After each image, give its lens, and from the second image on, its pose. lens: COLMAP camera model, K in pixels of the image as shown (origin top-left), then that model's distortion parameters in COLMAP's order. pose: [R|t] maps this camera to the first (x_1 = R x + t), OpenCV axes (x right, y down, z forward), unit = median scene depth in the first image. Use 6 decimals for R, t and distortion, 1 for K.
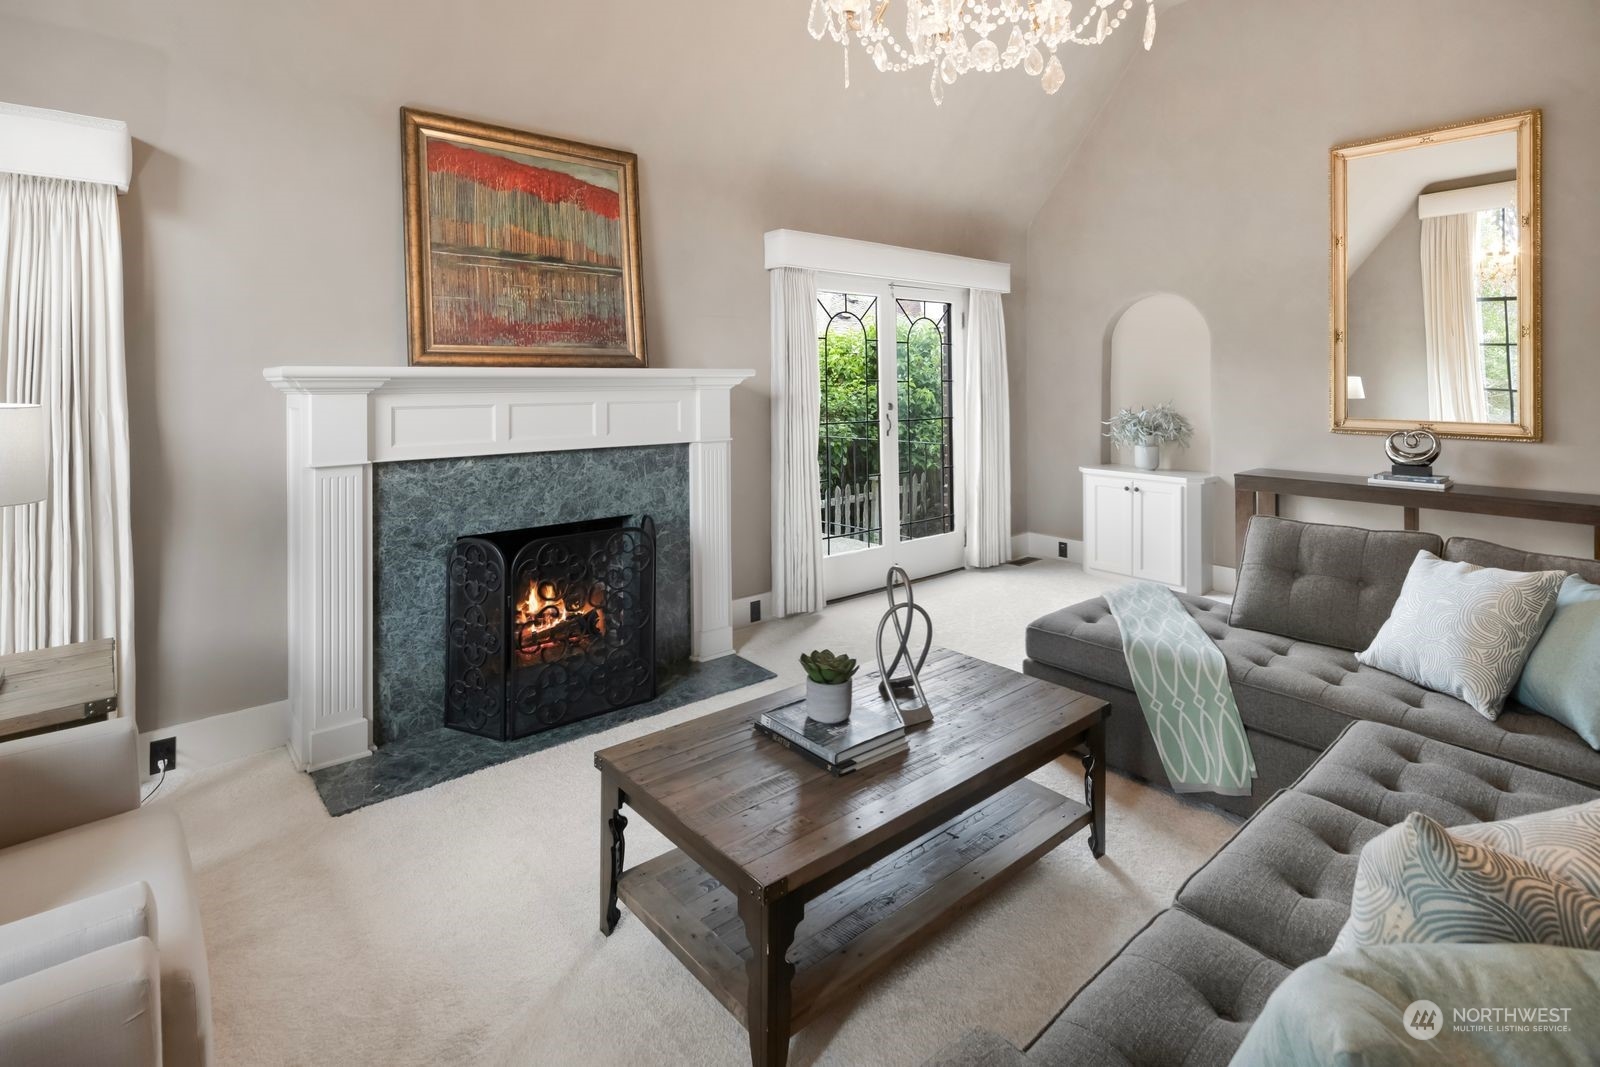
lens RADIAL K [[795.5, 0, 798.8], [0, 795.5, 369.9], [0, 0, 1]] dist [0.002079, -0.000053]
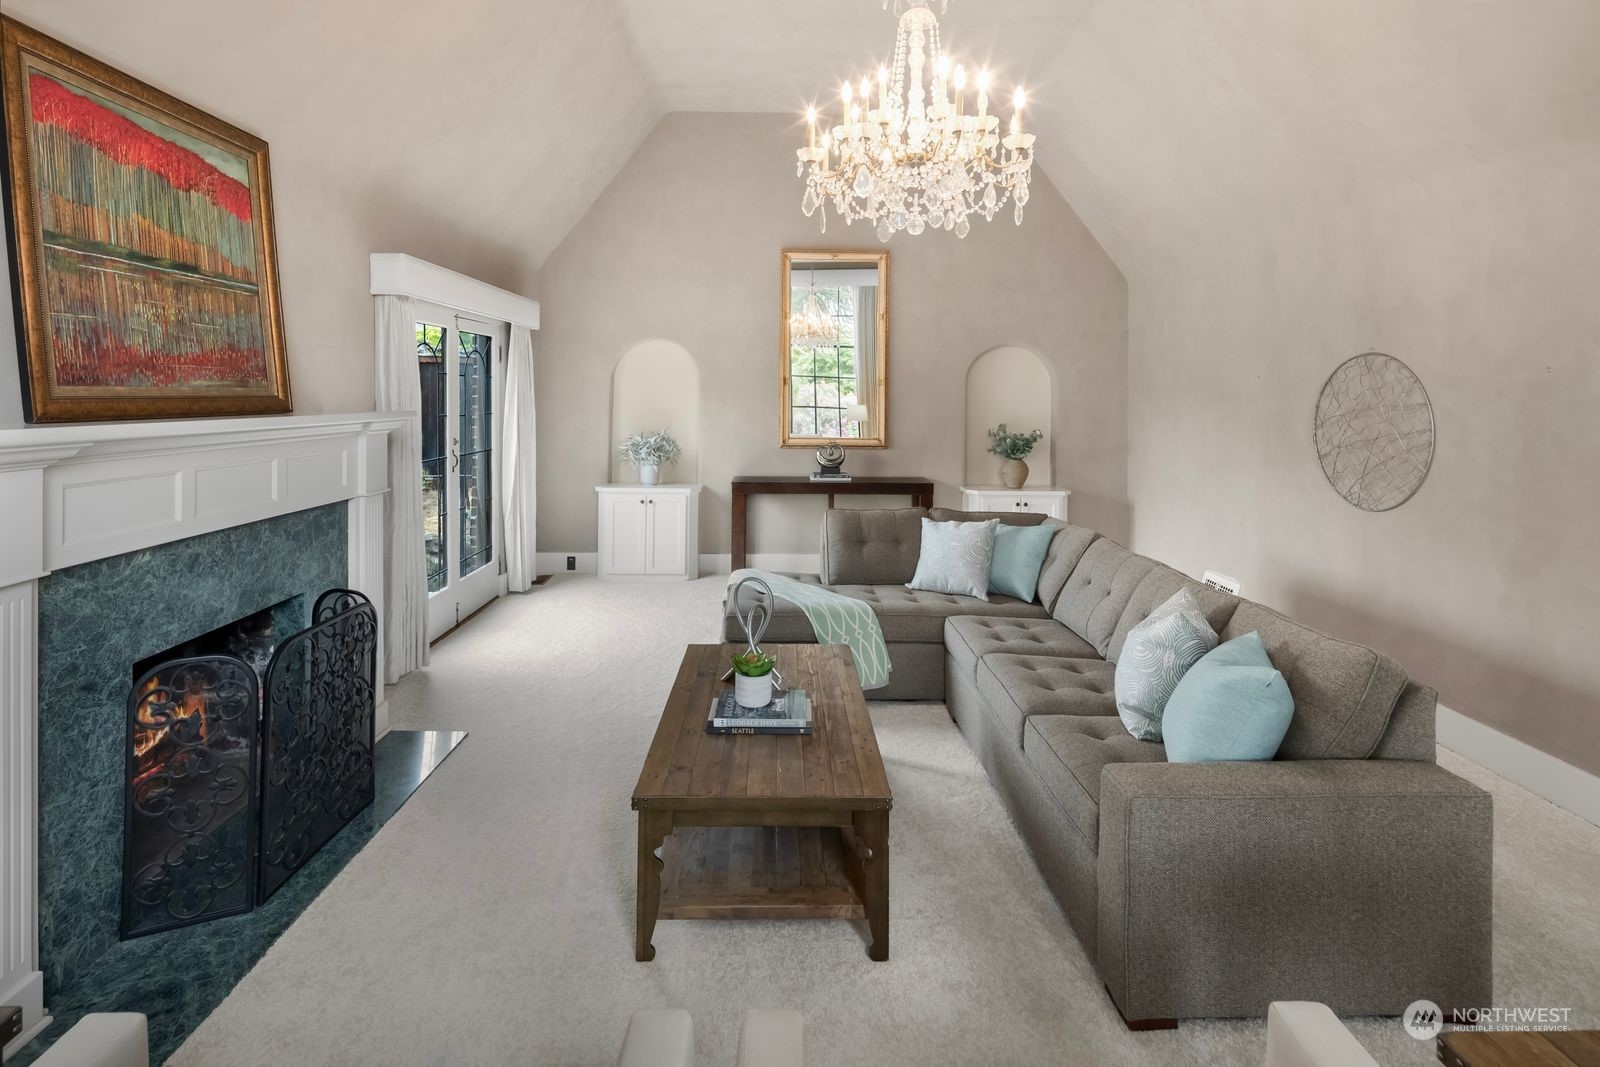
lens RADIAL K [[785.5, 0, 795.8], [0, 785.5, 385.4], [0, 0, 1]] dist [0.000189, -0.000829]
pose [[0.637416, 0.013102, 0.770409, -0.506826], [-0.013911, 0.999888, -0.005495, -0.033327], [-0.770395, -0.007215, 0.637527, 0.096660]]
